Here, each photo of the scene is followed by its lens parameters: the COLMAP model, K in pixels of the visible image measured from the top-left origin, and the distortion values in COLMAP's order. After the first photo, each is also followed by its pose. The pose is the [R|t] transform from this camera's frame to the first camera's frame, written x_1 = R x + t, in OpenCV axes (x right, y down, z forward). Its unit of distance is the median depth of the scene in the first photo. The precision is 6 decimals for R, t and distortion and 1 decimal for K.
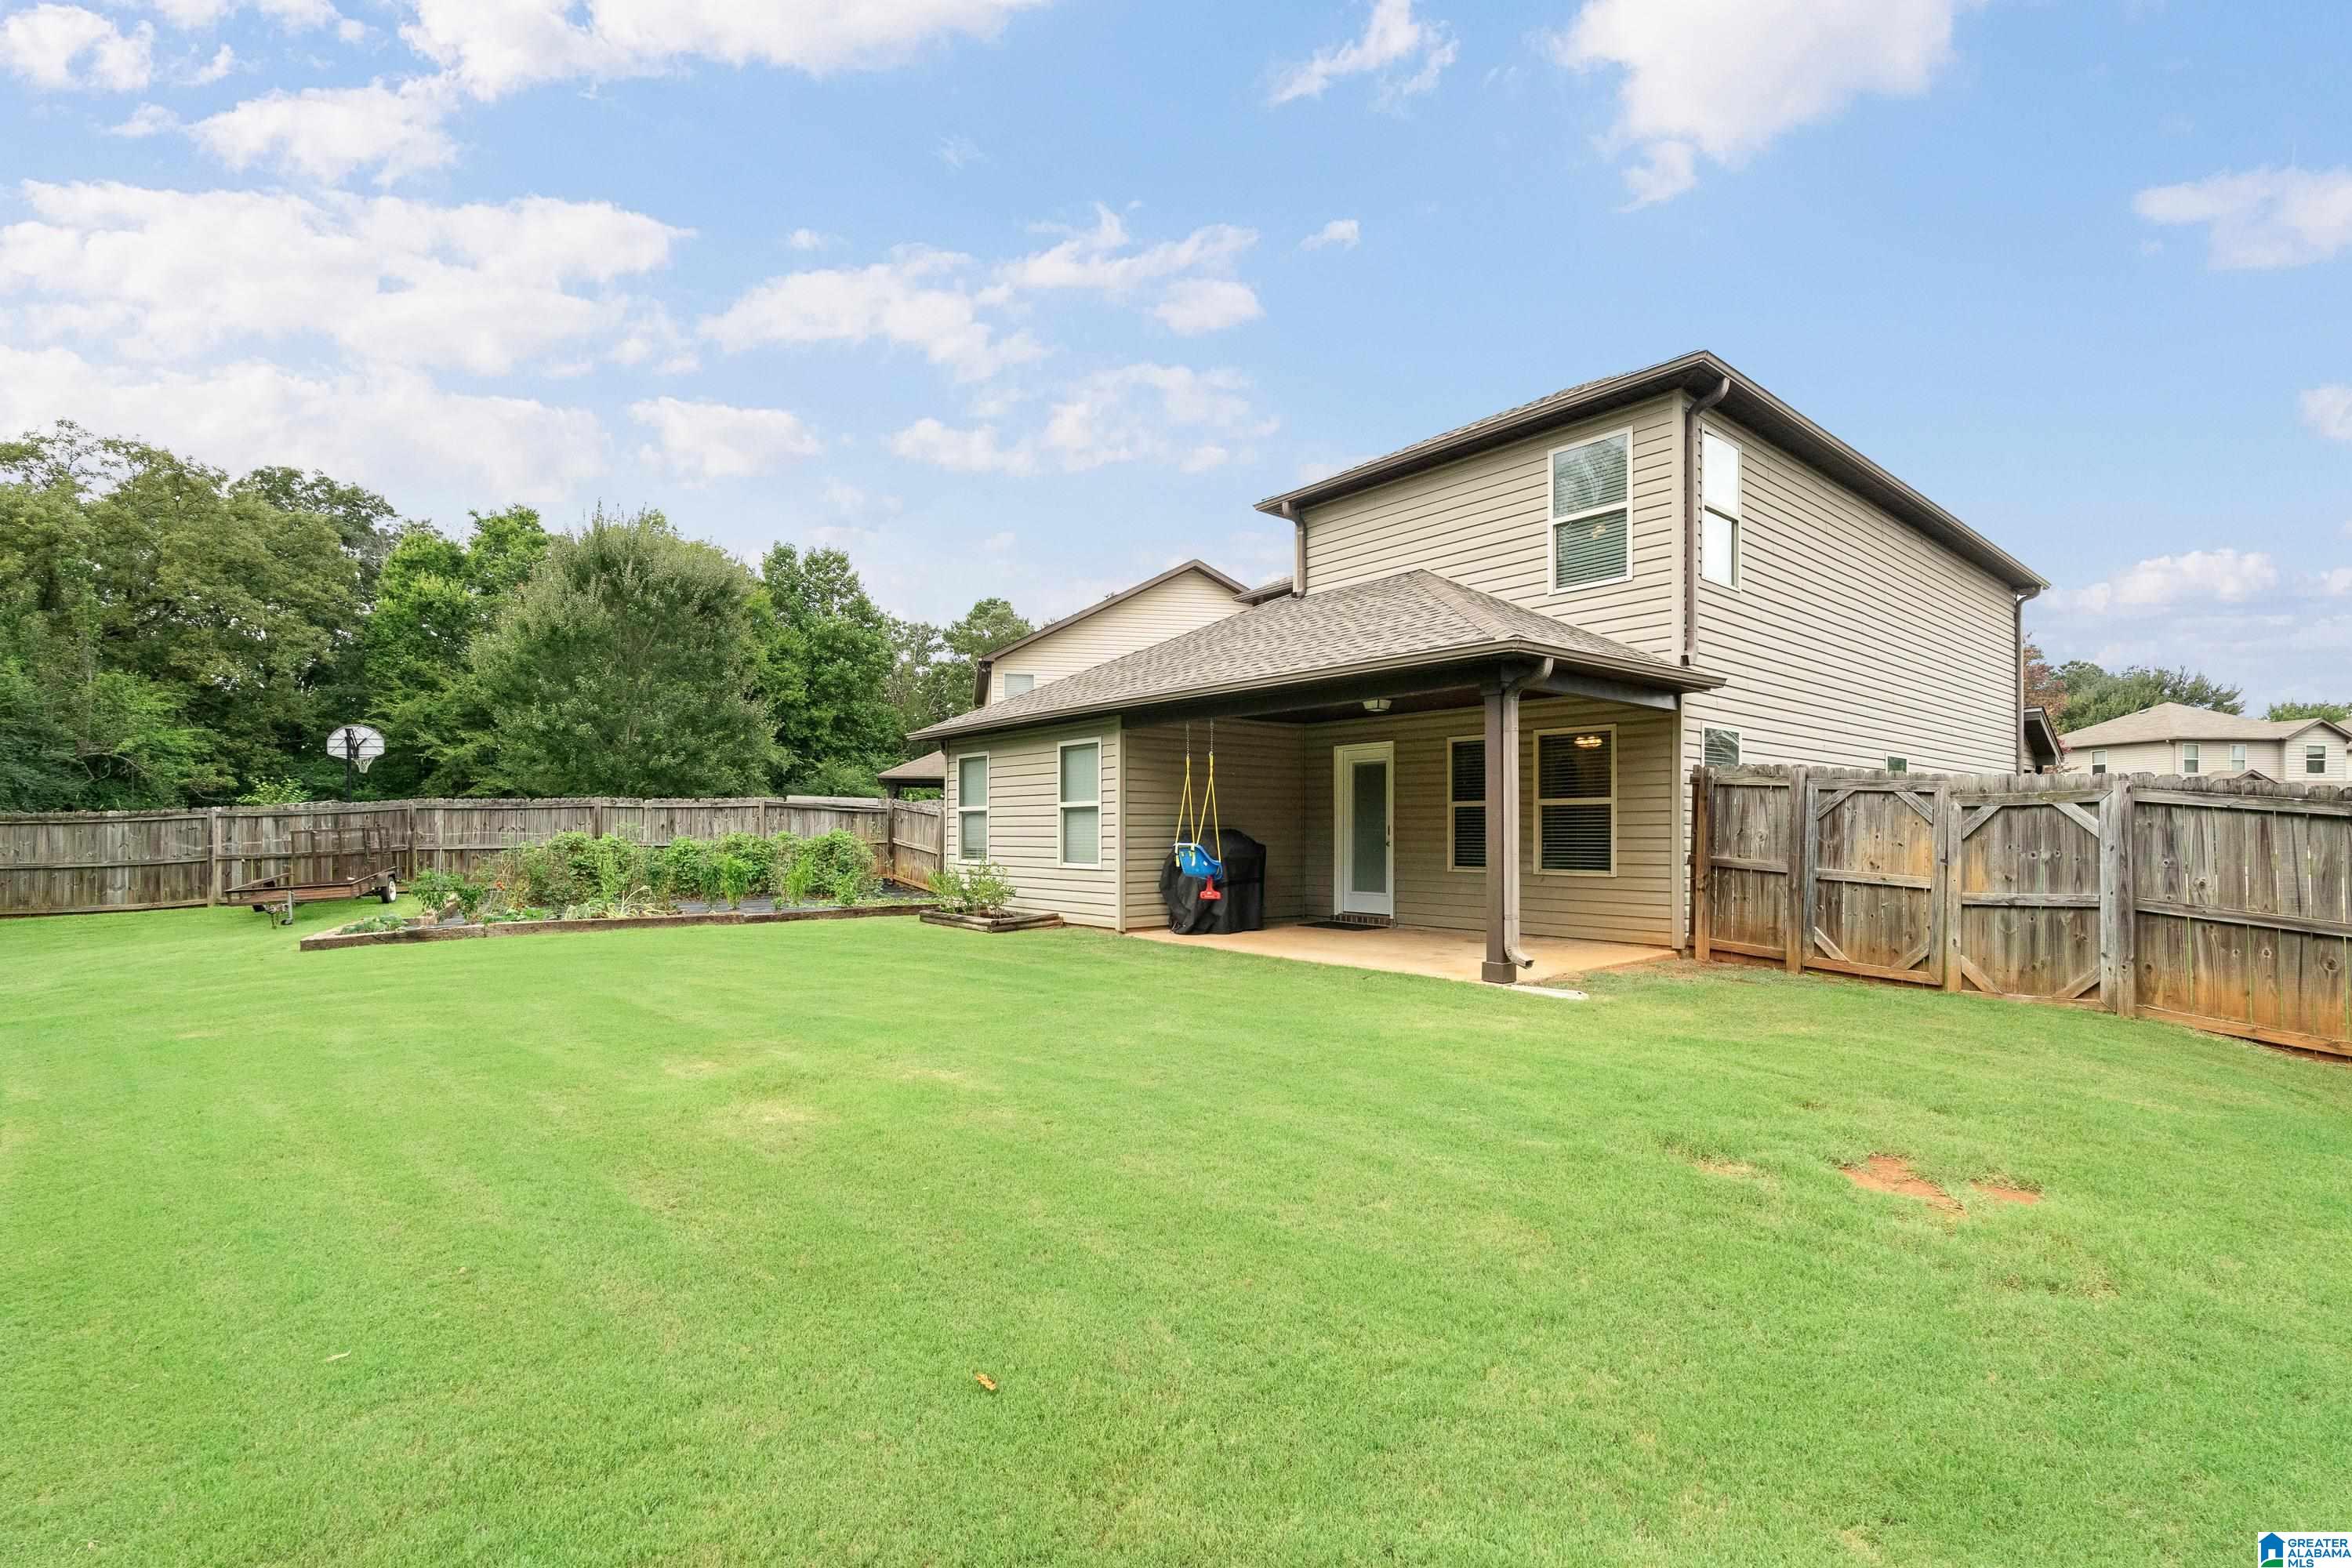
lens RADIAL K [[1063.5, 0, 1165.2], [0, 1063.5, 792.7], [0, 0, 1]] dist [0.001147, -0.000299]
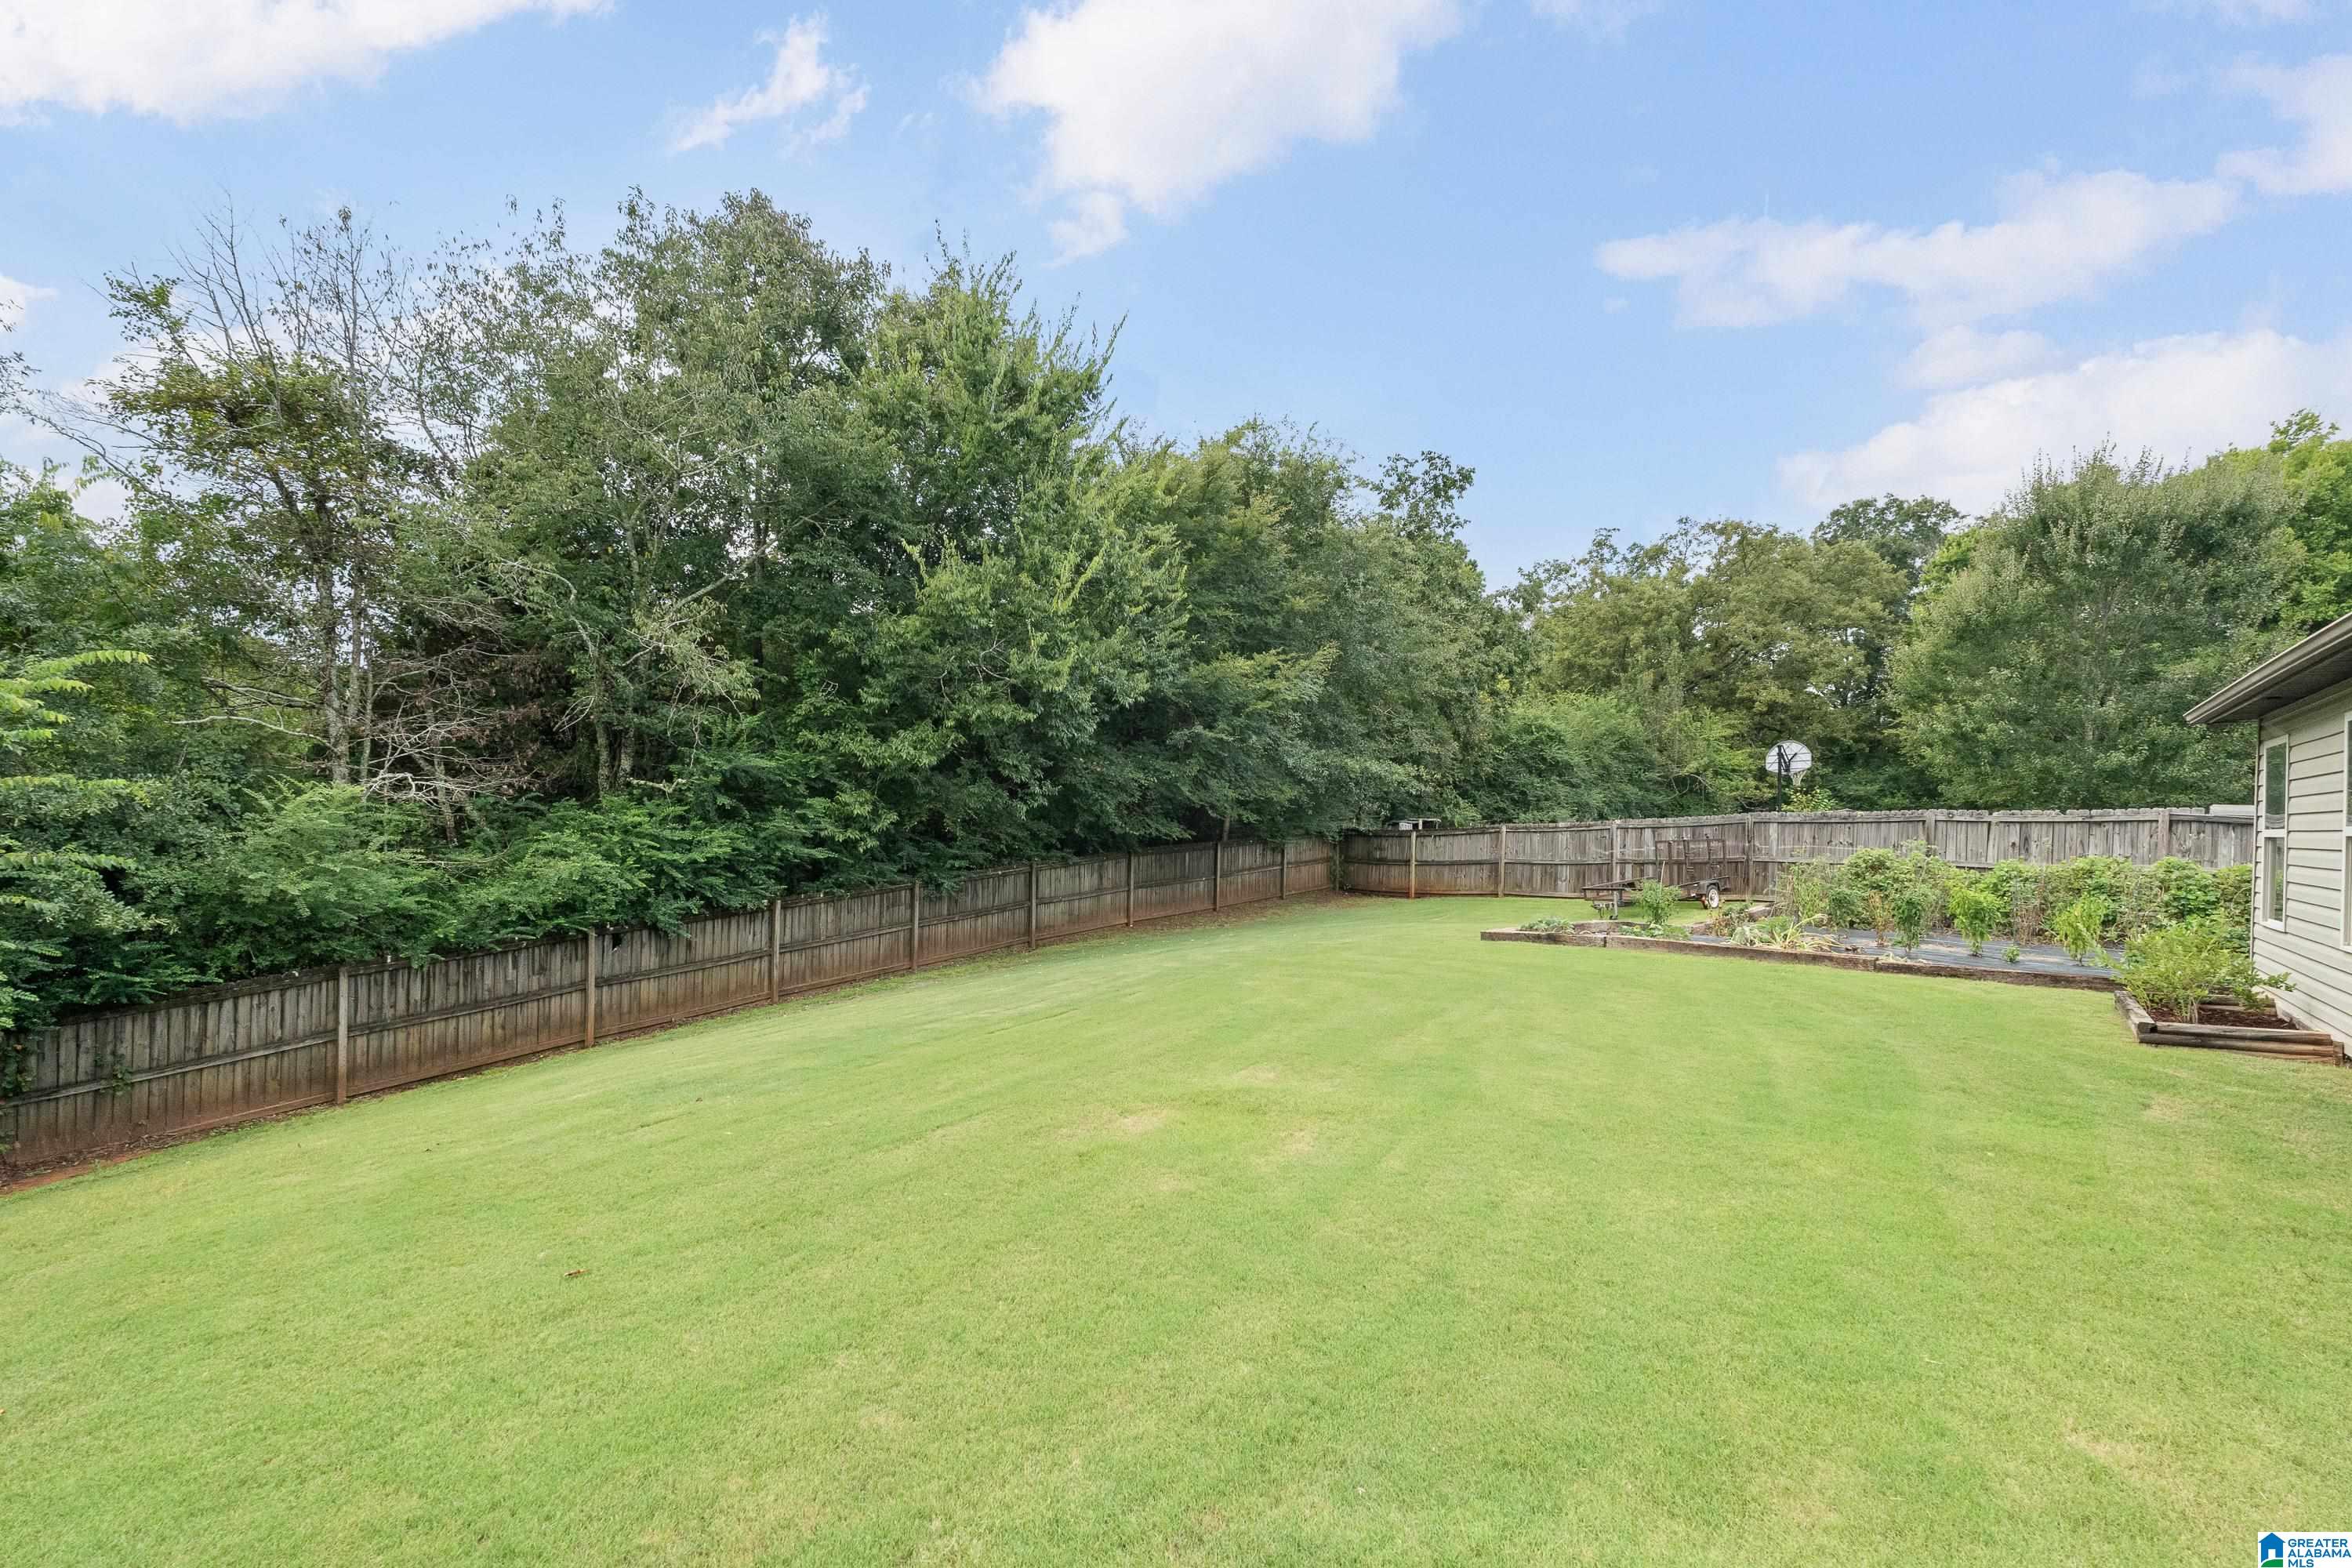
lens RADIAL K [[1063.5, 0, 1162.9], [0, 1063.5, 779.1], [0, 0, 1]] dist [0.001147, -0.000299]
pose [[0.231673, -0.032416, -0.972254, 0.167447], [0.016415, 0.999433, -0.029411, -0.005258], [0.972655, -0.009145, 0.232073, 0.174625]]
